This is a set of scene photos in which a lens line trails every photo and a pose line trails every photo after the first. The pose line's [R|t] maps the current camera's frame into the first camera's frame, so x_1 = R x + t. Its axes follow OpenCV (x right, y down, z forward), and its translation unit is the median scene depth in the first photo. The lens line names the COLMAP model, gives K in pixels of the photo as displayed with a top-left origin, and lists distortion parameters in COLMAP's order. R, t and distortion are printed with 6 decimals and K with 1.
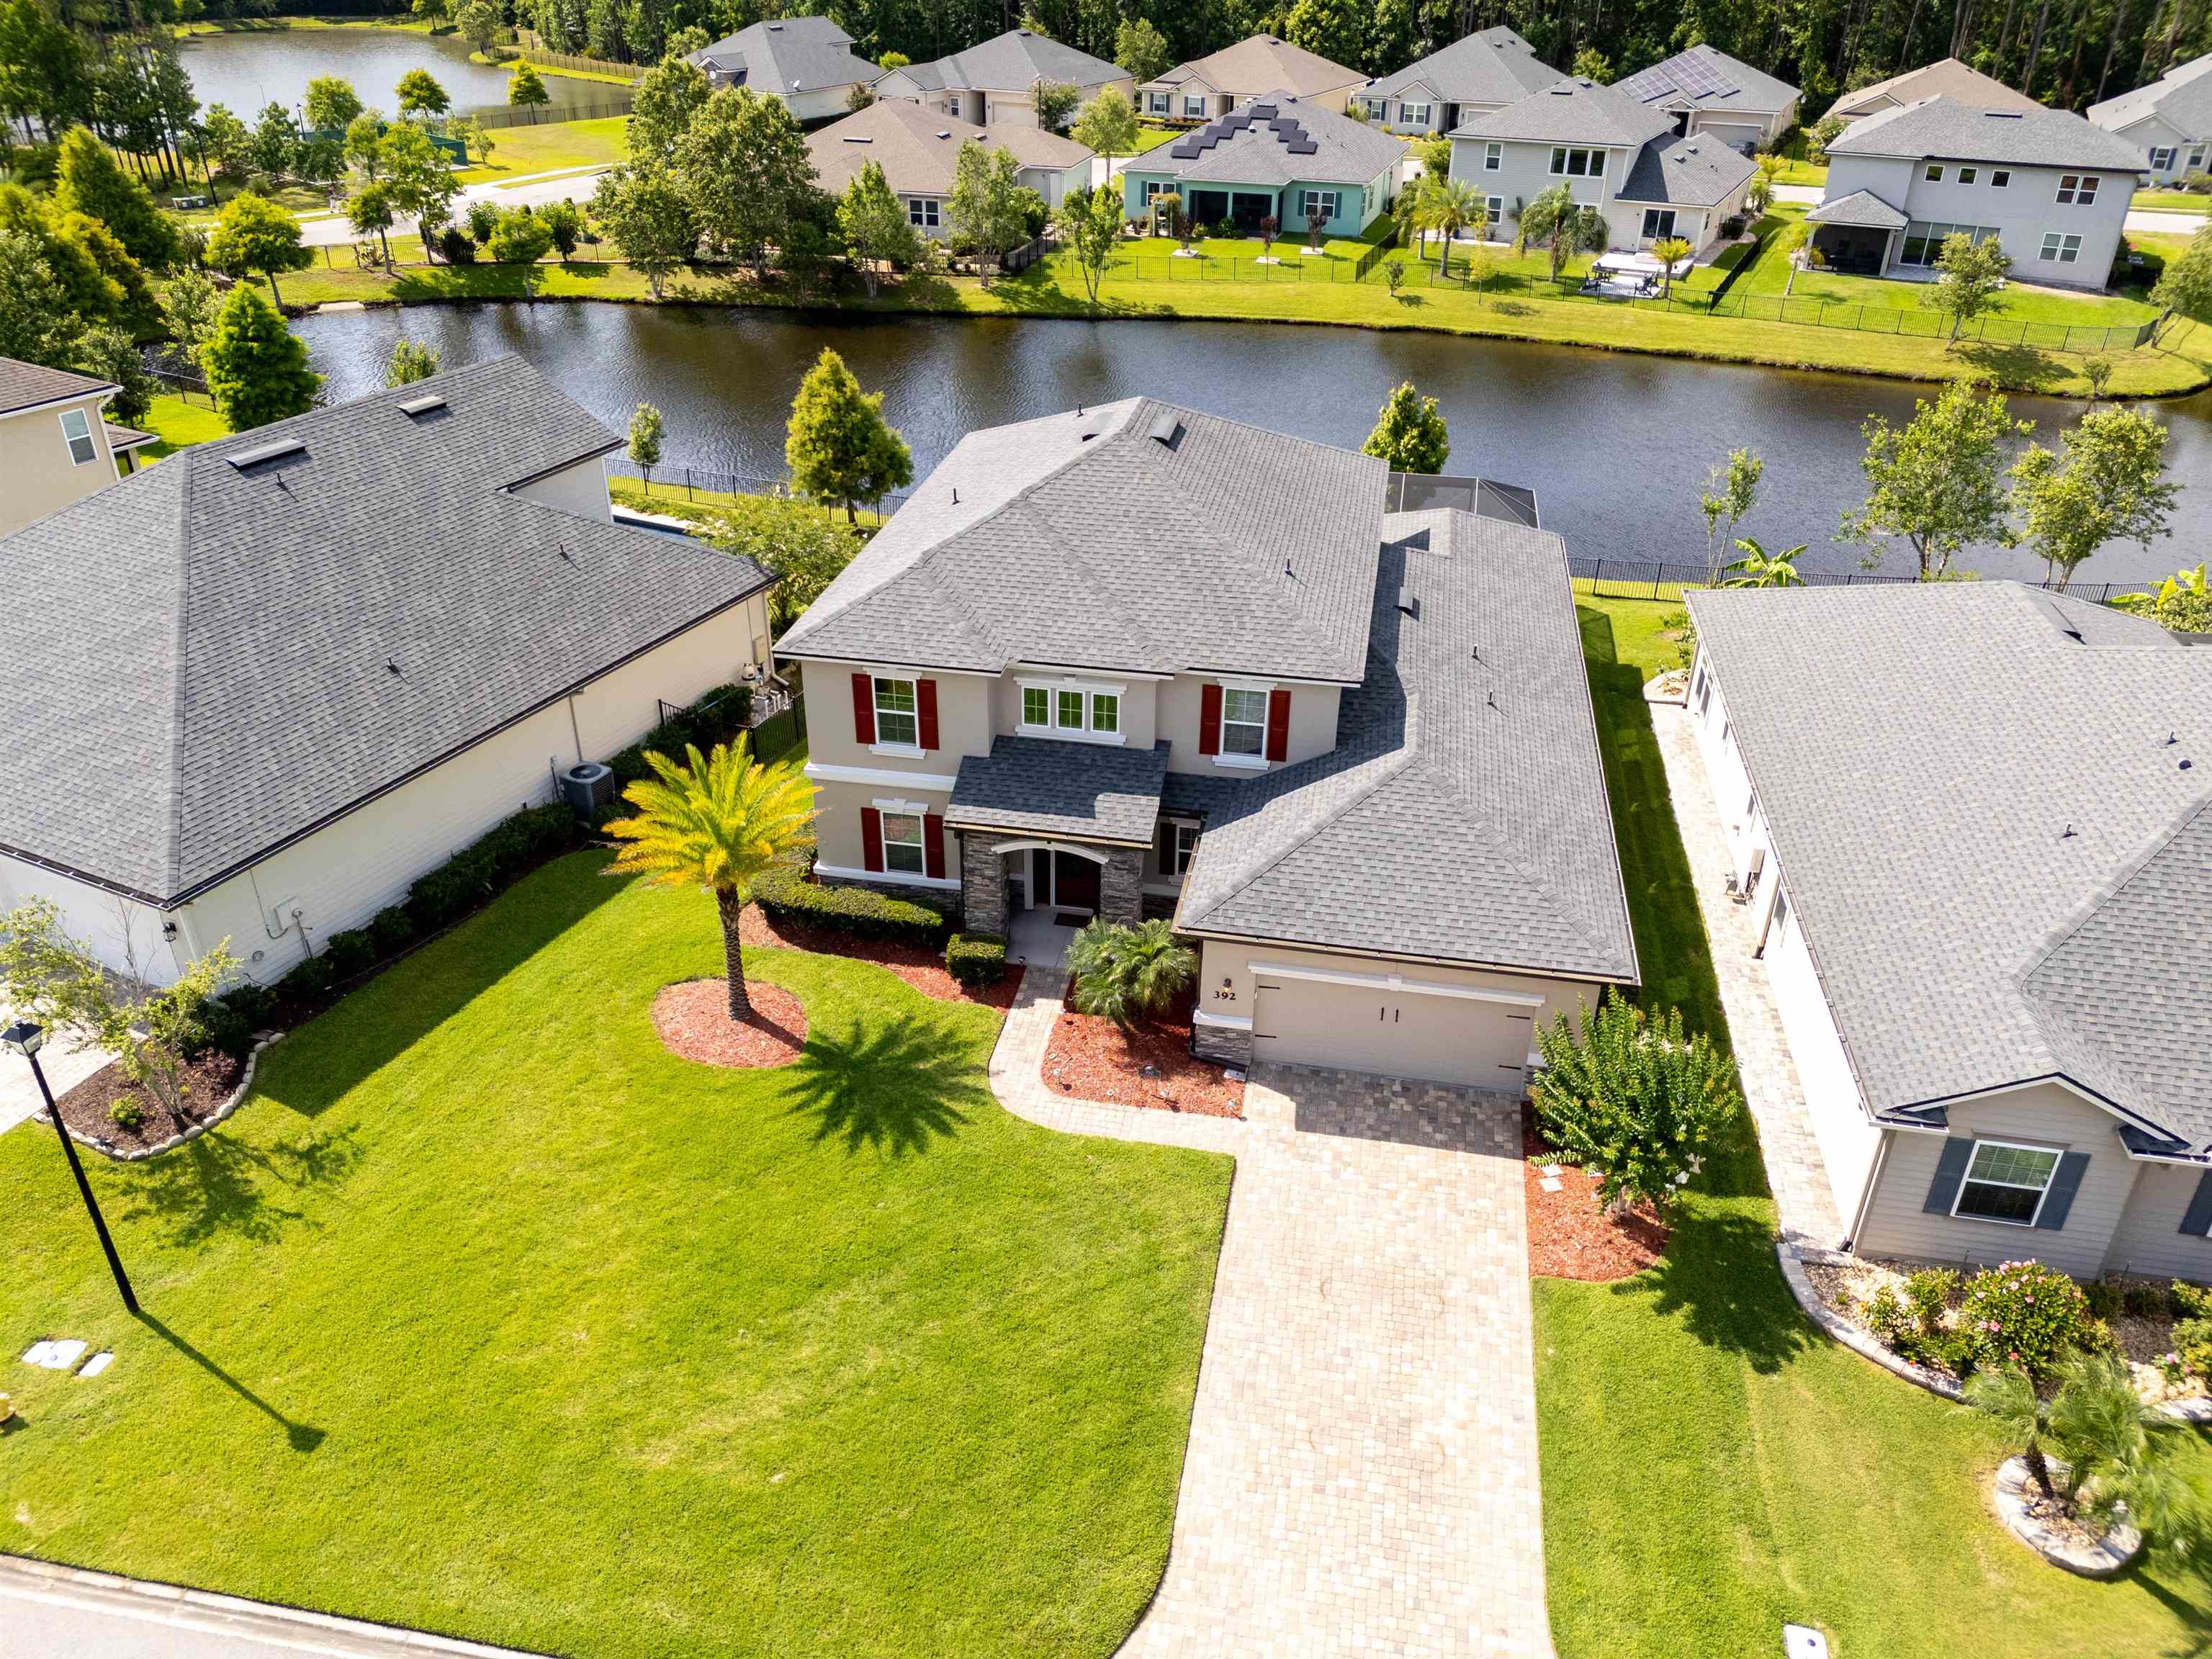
lens RADIAL K [[1642.3, 0, 1094.1], [0, 1642.3, 795.3], [0, 0, 1]] dist [0.066857, -0.070882]
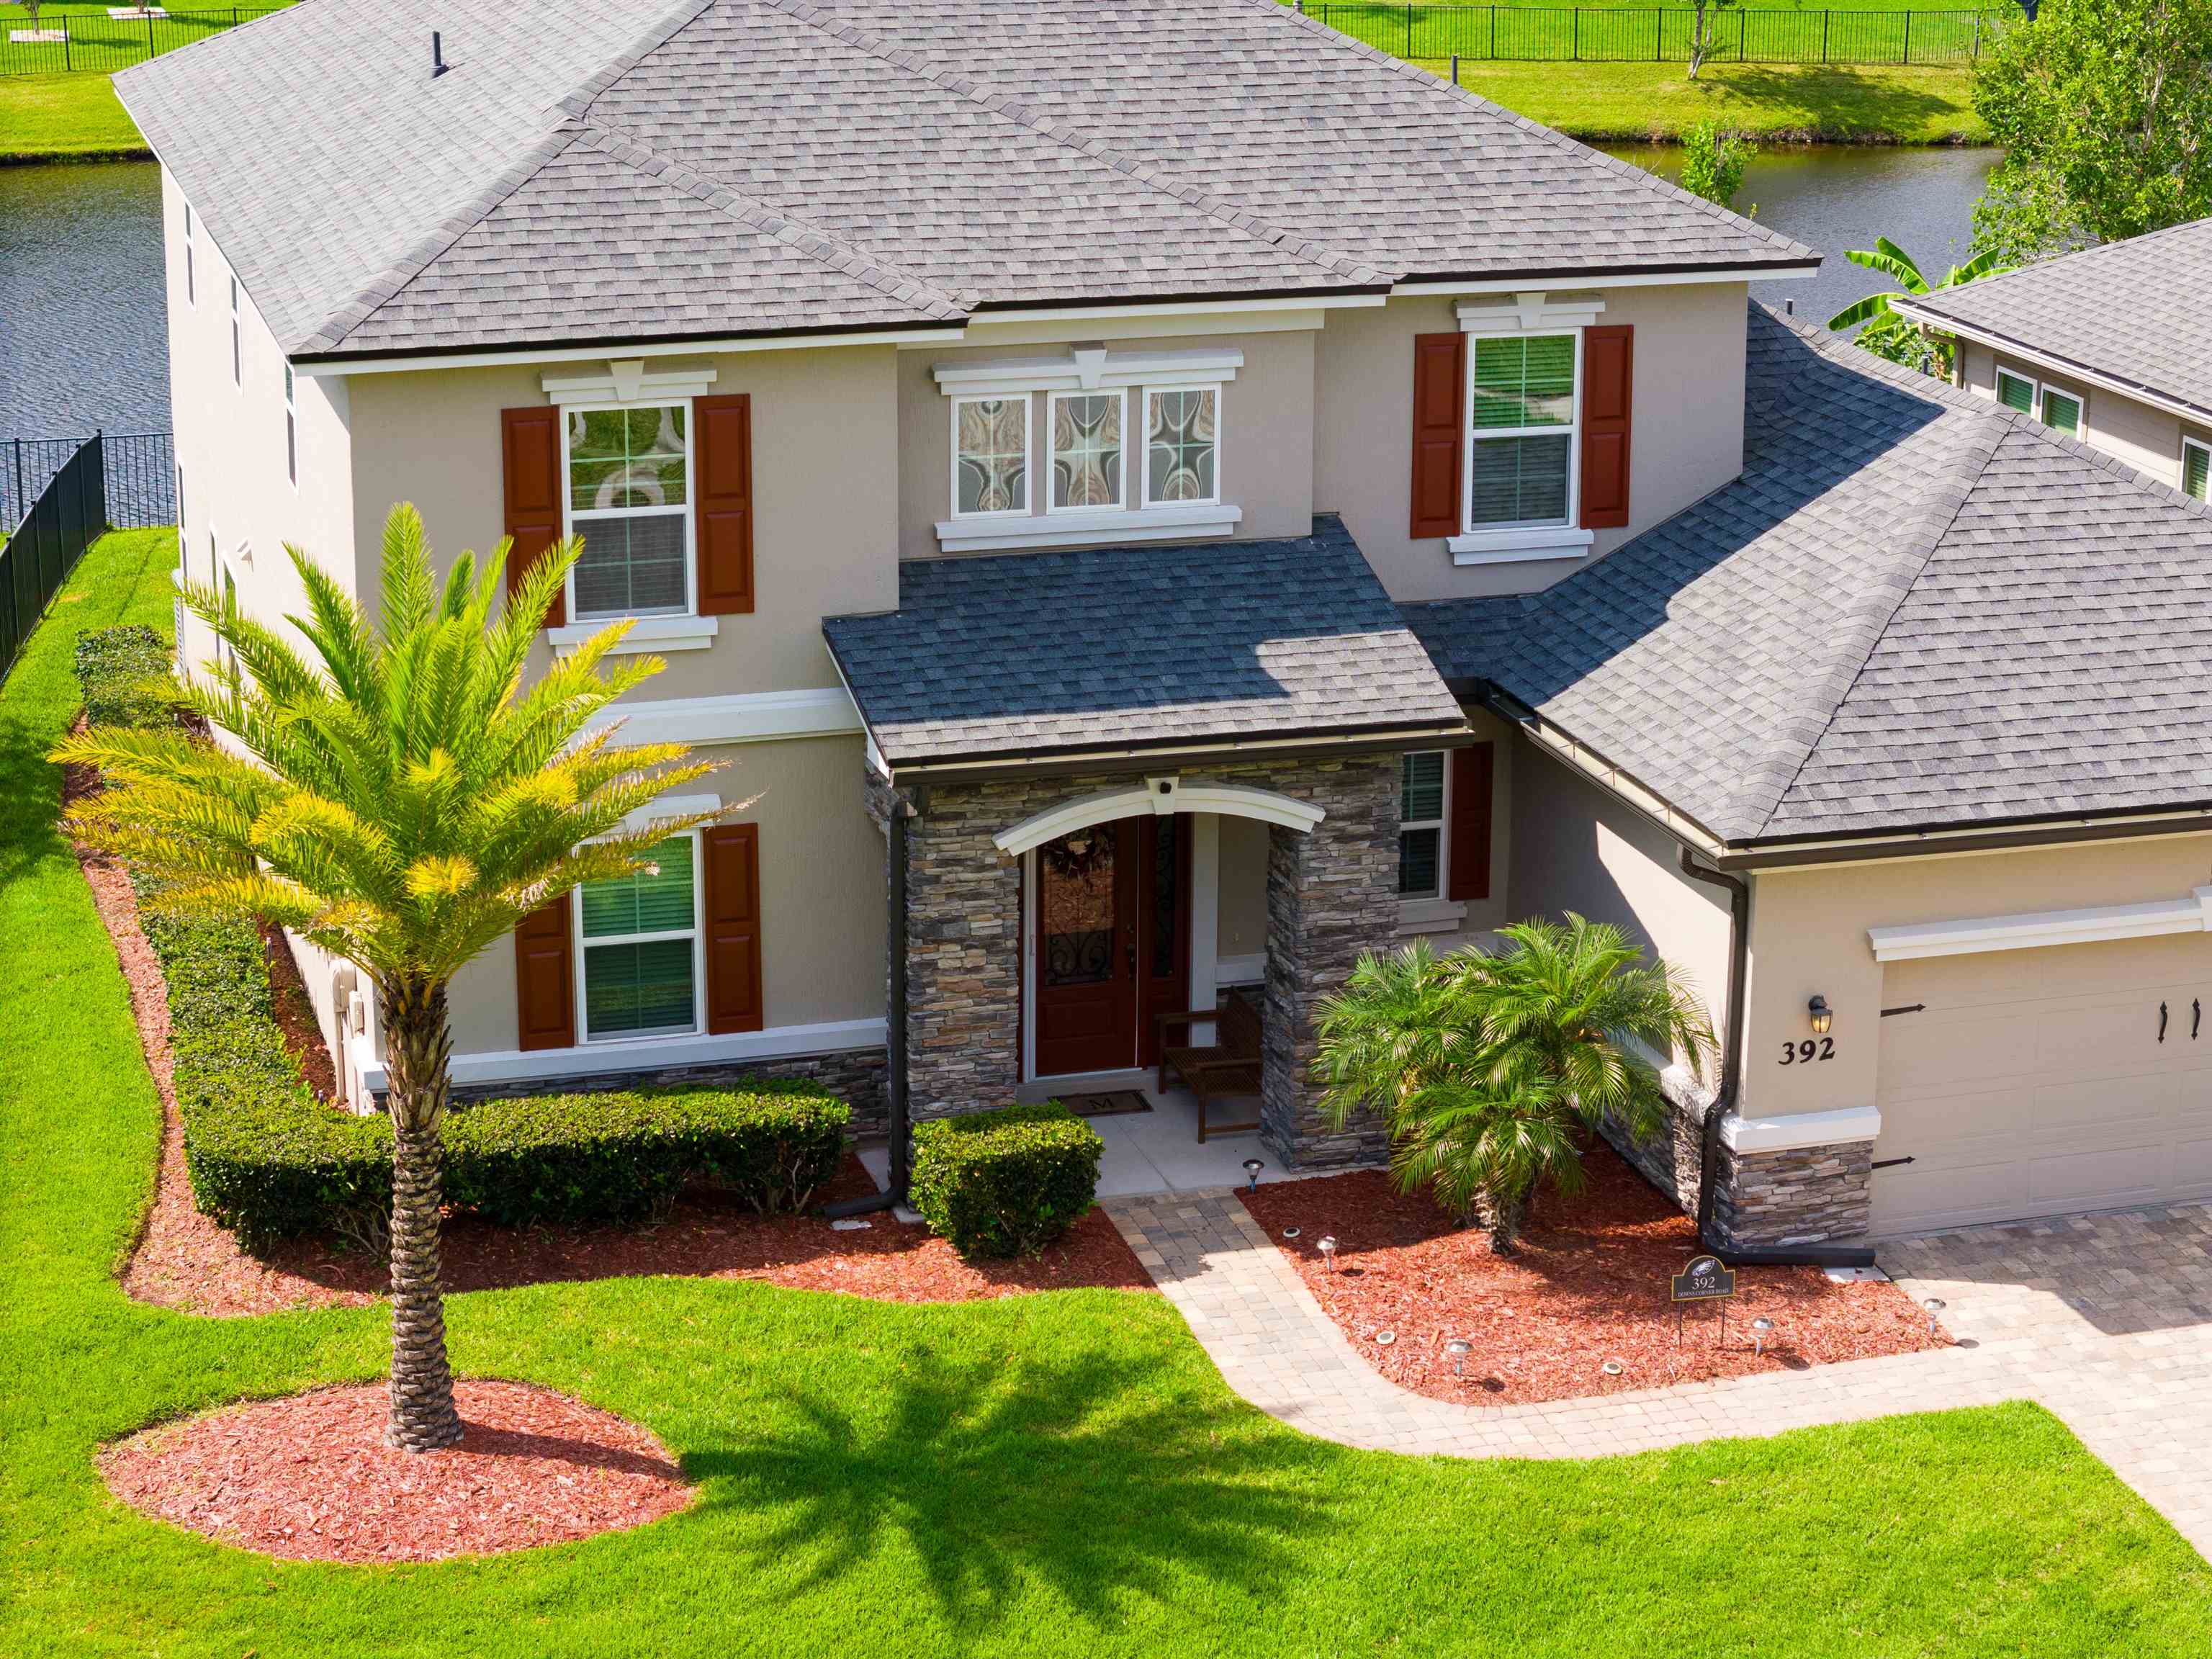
lens RADIAL K [[4435.4, 0, 1106.0], [0, 4435.4, 829.5], [0, 0, 1]] dist [-0.237122, 1.150187]
pose [[0.887722, -0.137427, 0.439391, -0.447899], [0.222534, 0.963592, -0.148217, 0.171470], [-0.403024, 0.229355, 0.885984, 0.167777]]
